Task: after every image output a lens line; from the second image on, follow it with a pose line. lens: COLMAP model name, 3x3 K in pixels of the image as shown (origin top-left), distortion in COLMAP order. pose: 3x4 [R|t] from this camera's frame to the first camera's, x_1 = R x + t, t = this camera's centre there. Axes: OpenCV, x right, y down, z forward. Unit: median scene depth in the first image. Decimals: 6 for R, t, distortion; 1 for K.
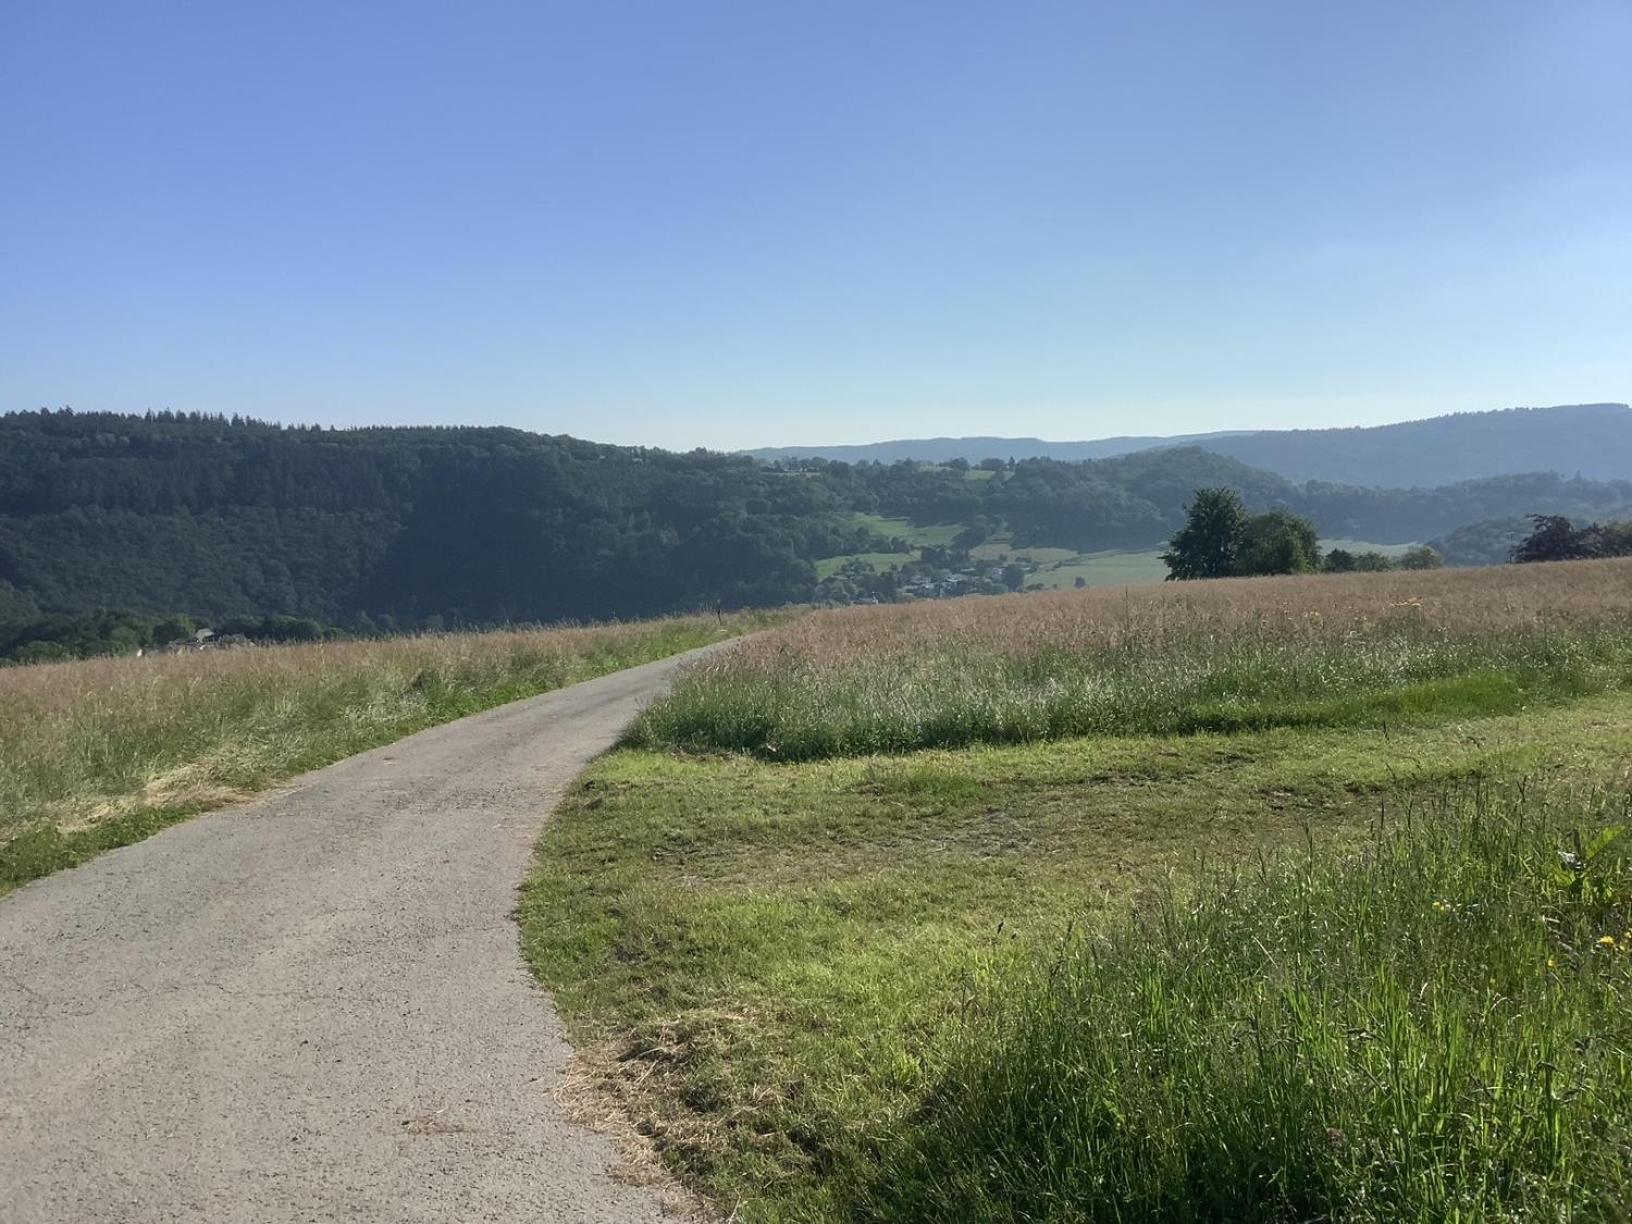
lens RADIAL K [[1463.5, 0, 816.3], [0, 1463.5, 620.7], [0, 0, 1]] dist [0.127284, -0.250925]
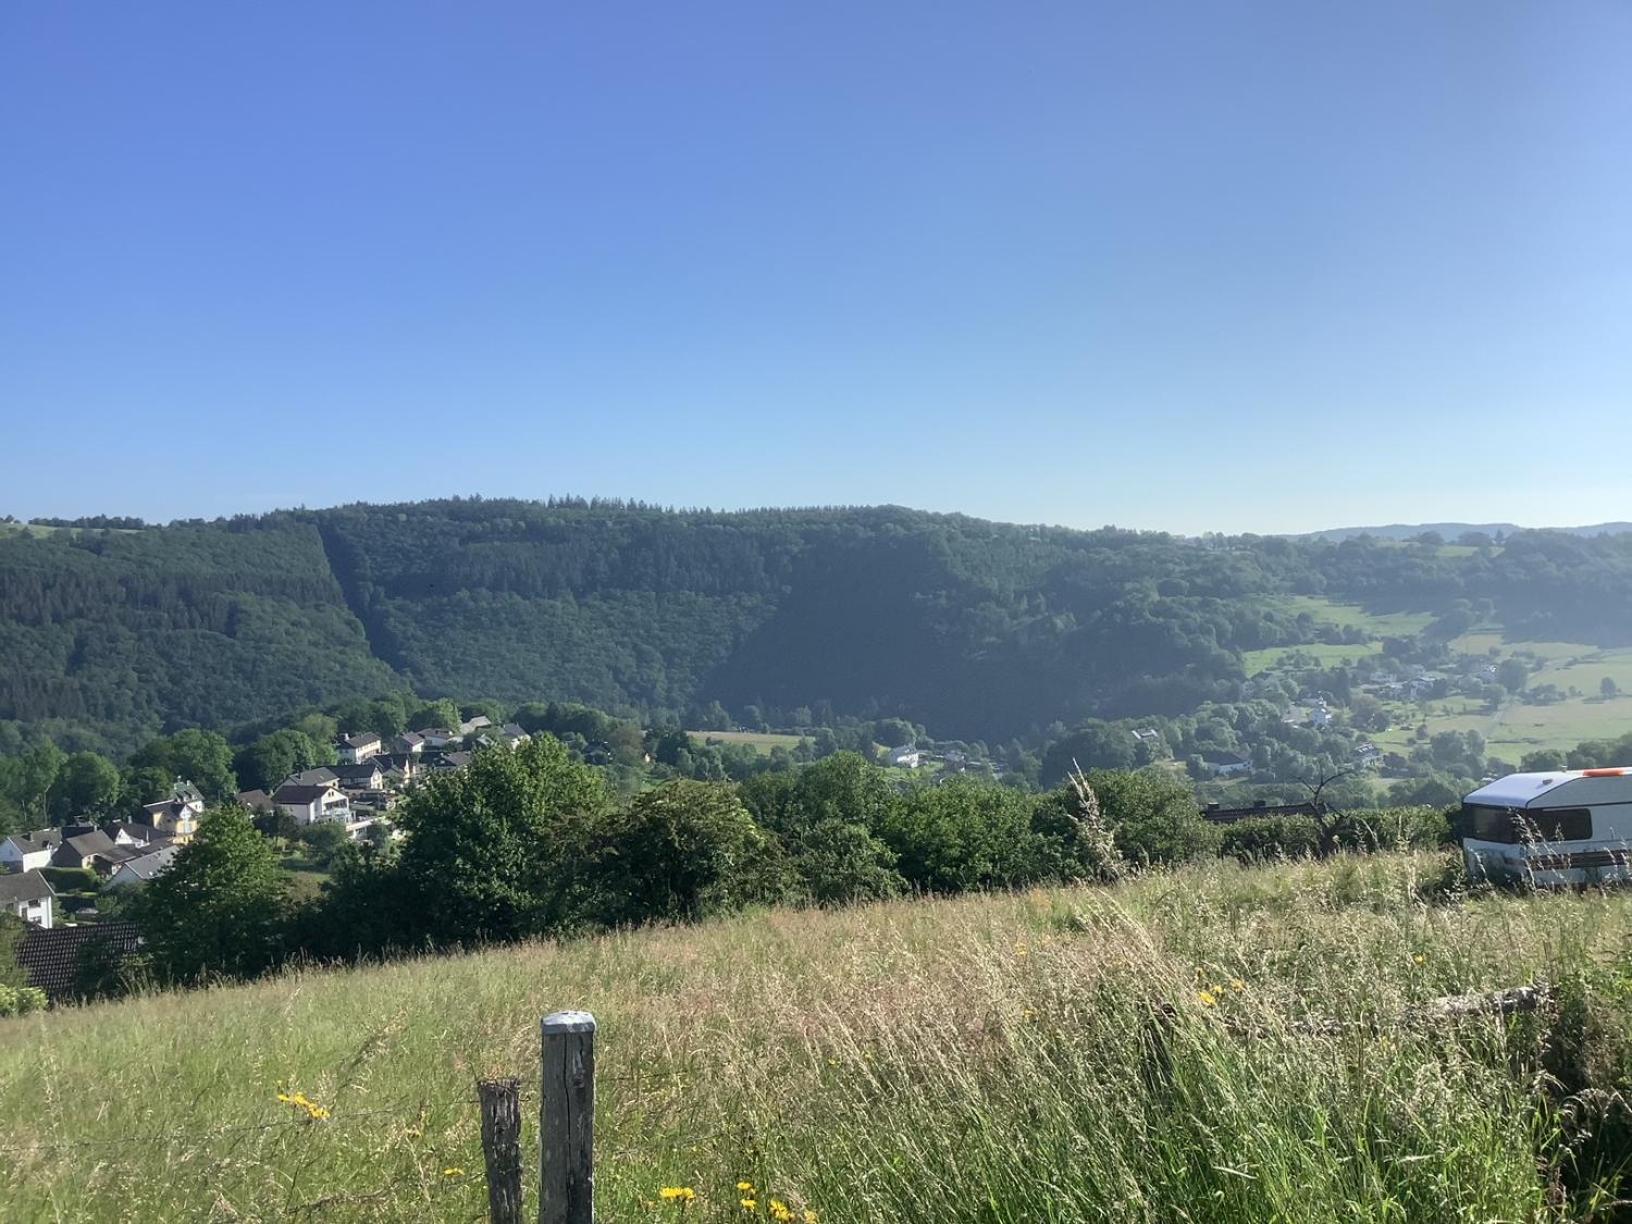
lens RADIAL K [[1463.5, 0, 816.3], [0, 1463.5, 620.7], [0, 0, 1]] dist [0.127284, -0.250925]
pose [[0.959727, 0.006322, -0.280863, 0.001788], [-0.024592, 0.997799, -0.061574, -0.001504], [0.279856, 0.066001, 0.957771, 0.125060]]
